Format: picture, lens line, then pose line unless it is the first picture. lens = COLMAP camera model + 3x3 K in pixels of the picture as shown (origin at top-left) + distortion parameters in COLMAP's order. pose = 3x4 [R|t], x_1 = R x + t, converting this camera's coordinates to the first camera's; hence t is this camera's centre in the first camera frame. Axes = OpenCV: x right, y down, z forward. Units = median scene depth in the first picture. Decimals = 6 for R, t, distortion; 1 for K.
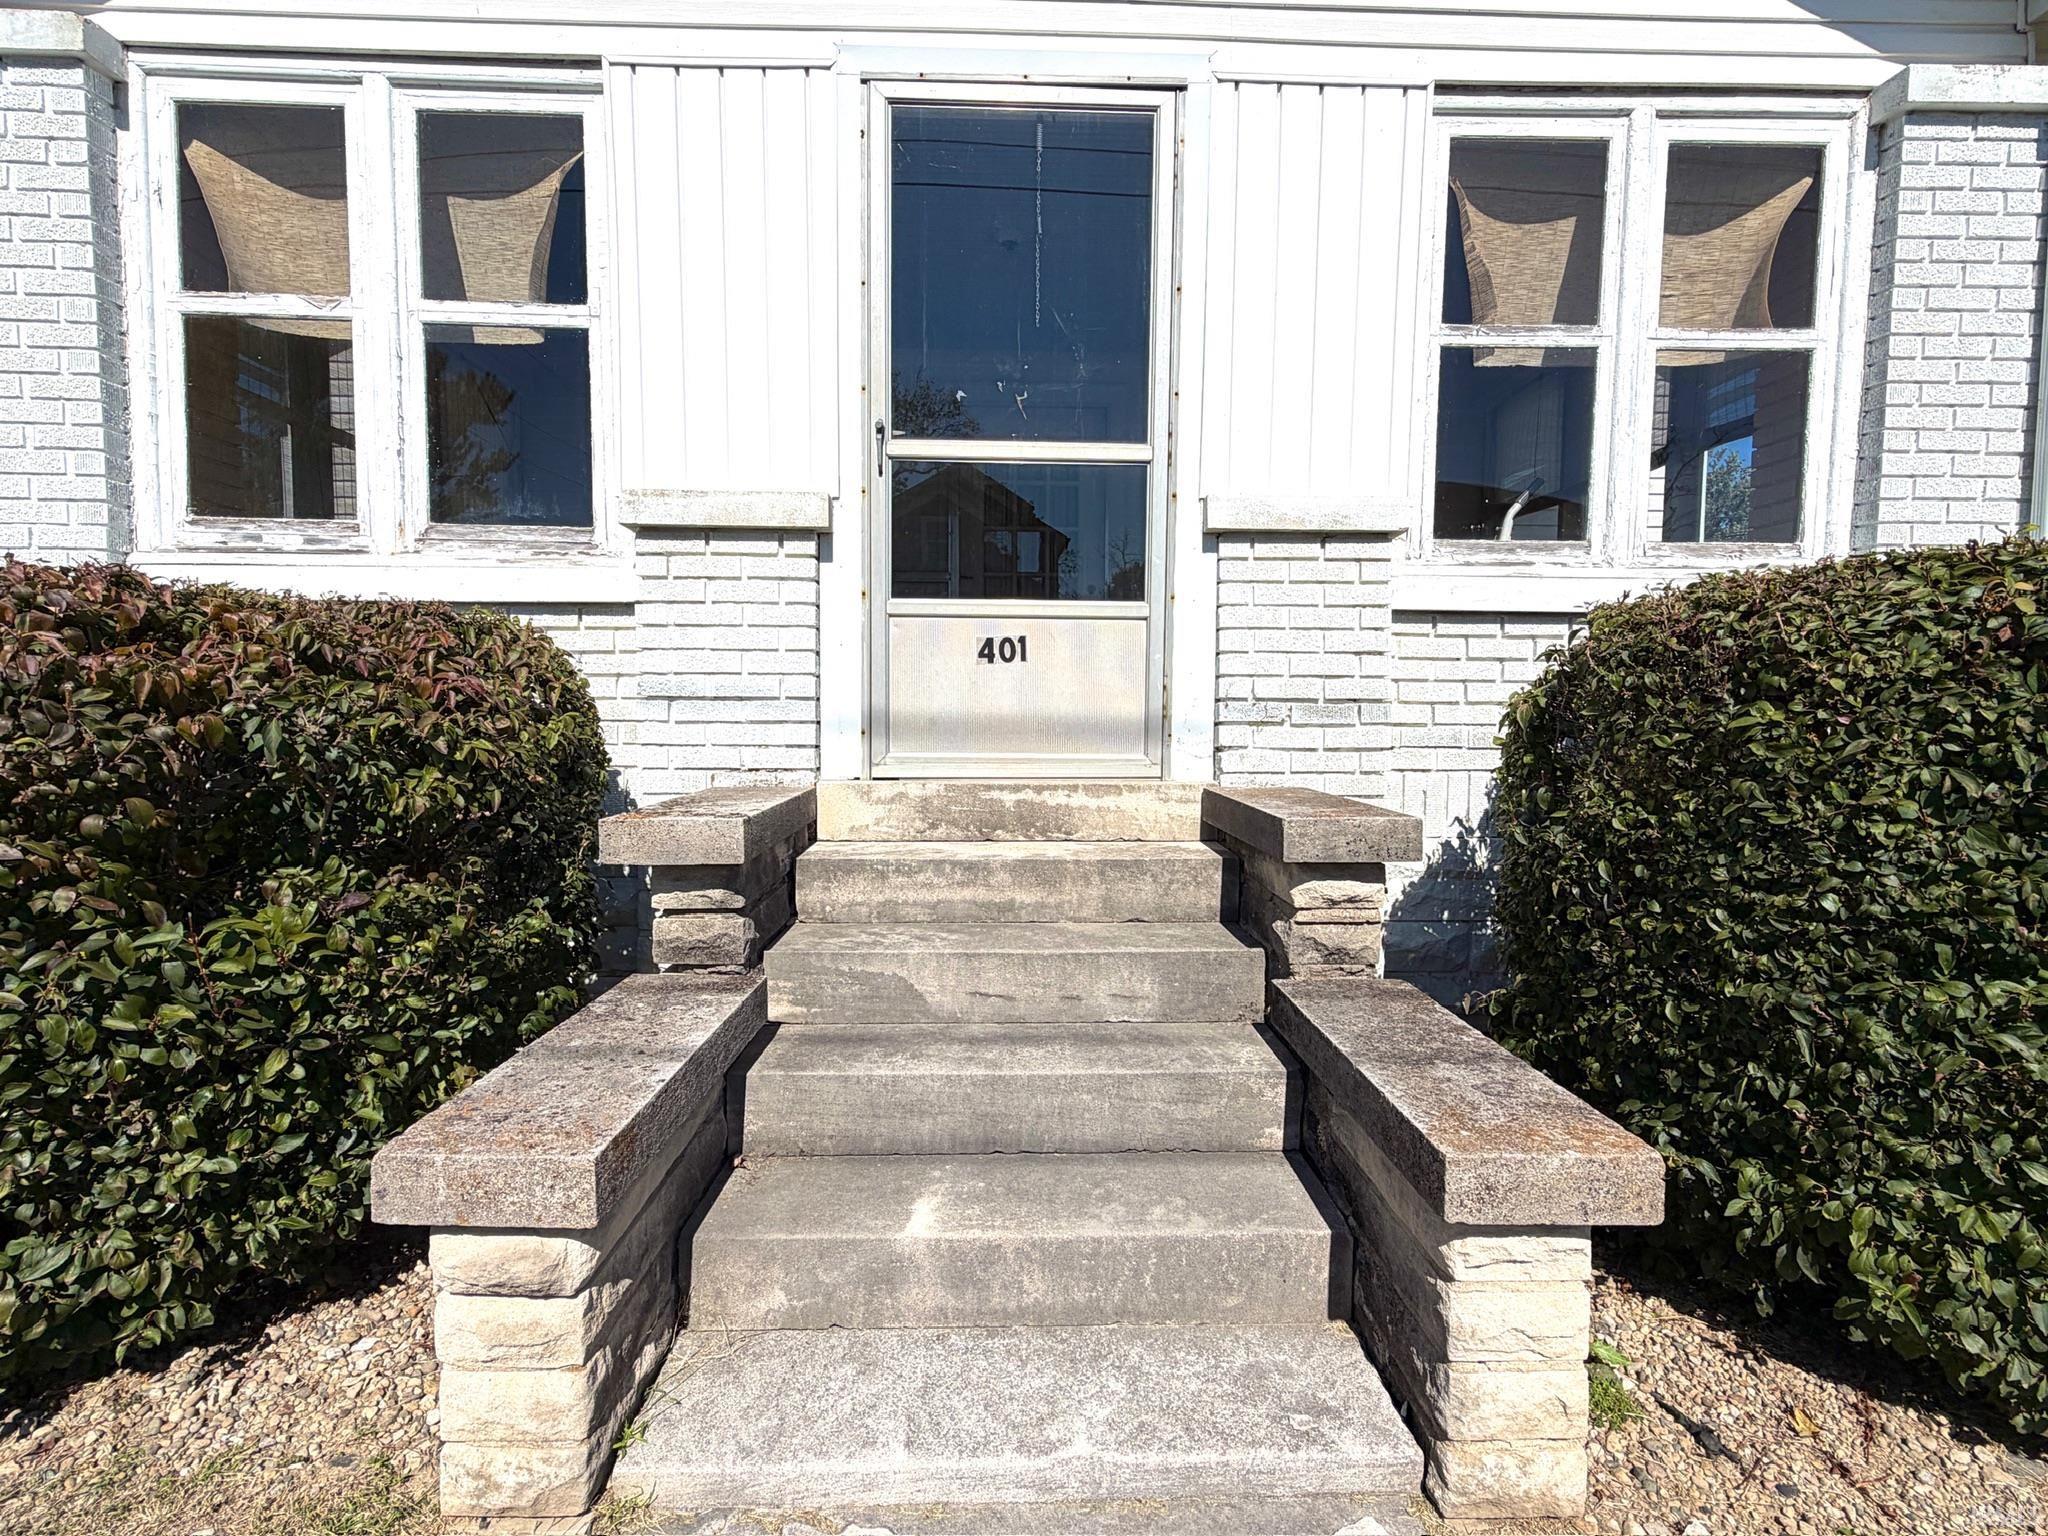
lens RADIAL K [[975.9, 0, 1036.2], [0, 975.9, 759.1], [0, 0, 1]] dist [-0.006198, 0.000250]
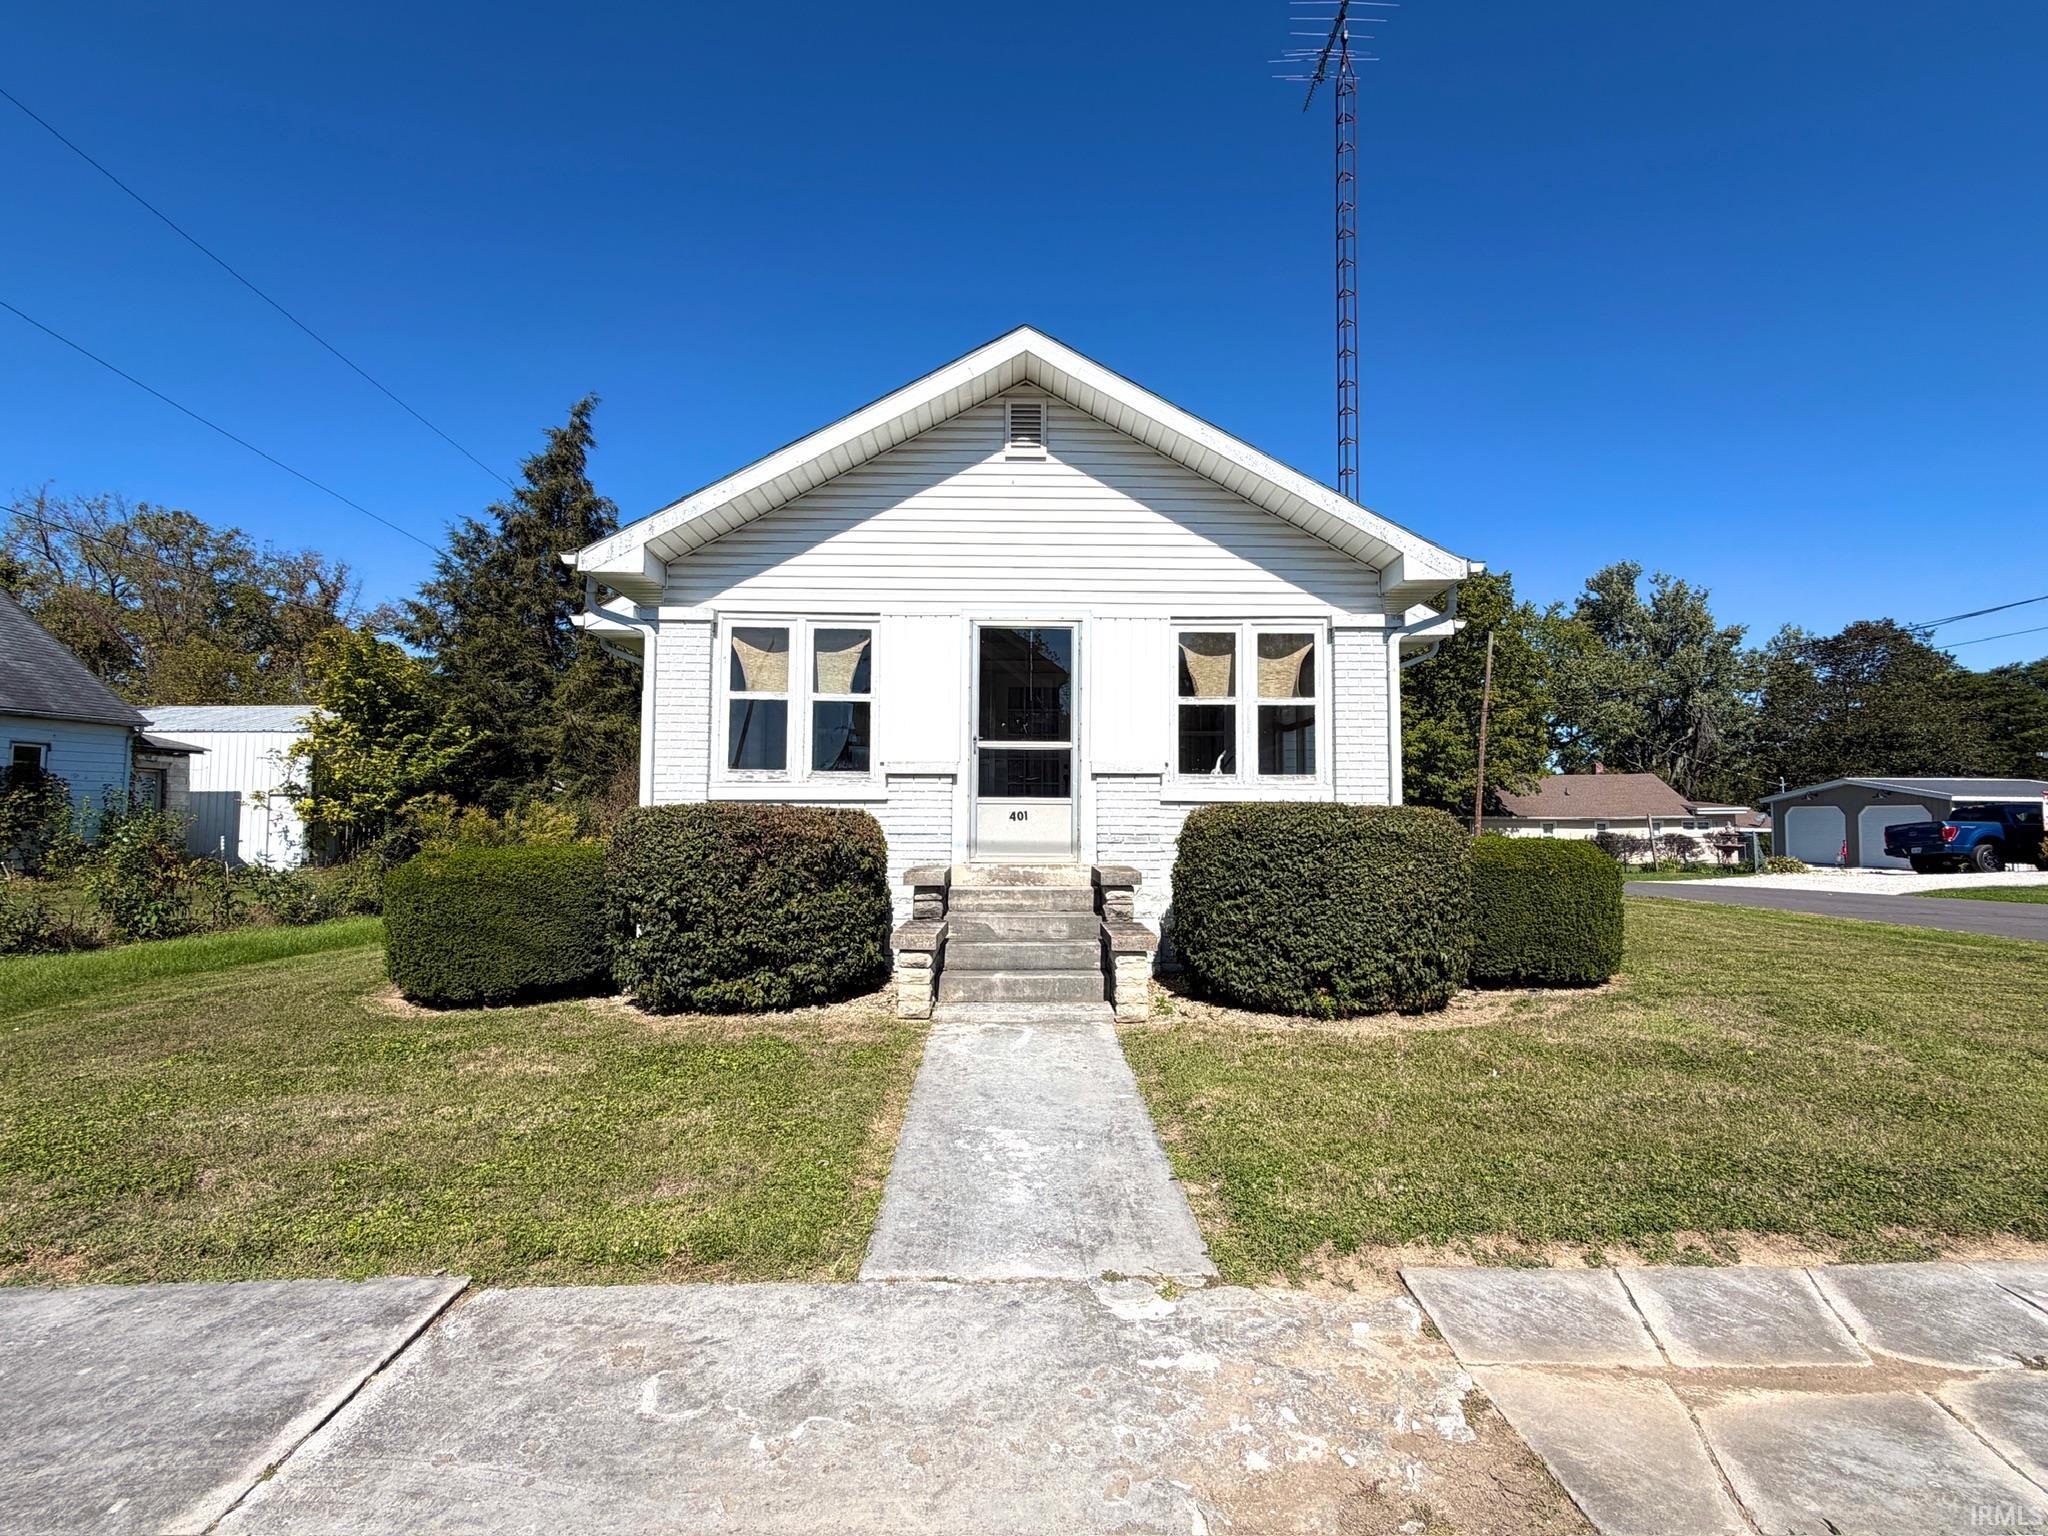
lens RADIAL K [[975.9, 0, 1027.8], [0, 975.9, 774.7], [0, 0, 1]] dist [-0.006198, 0.000250]
pose [[0.999832, -0.003440, -0.017985, 0.041743], [0.001107, 0.991758, -0.128124, 0.125441], [0.018277, 0.128082, 0.991595, -1.760996]]
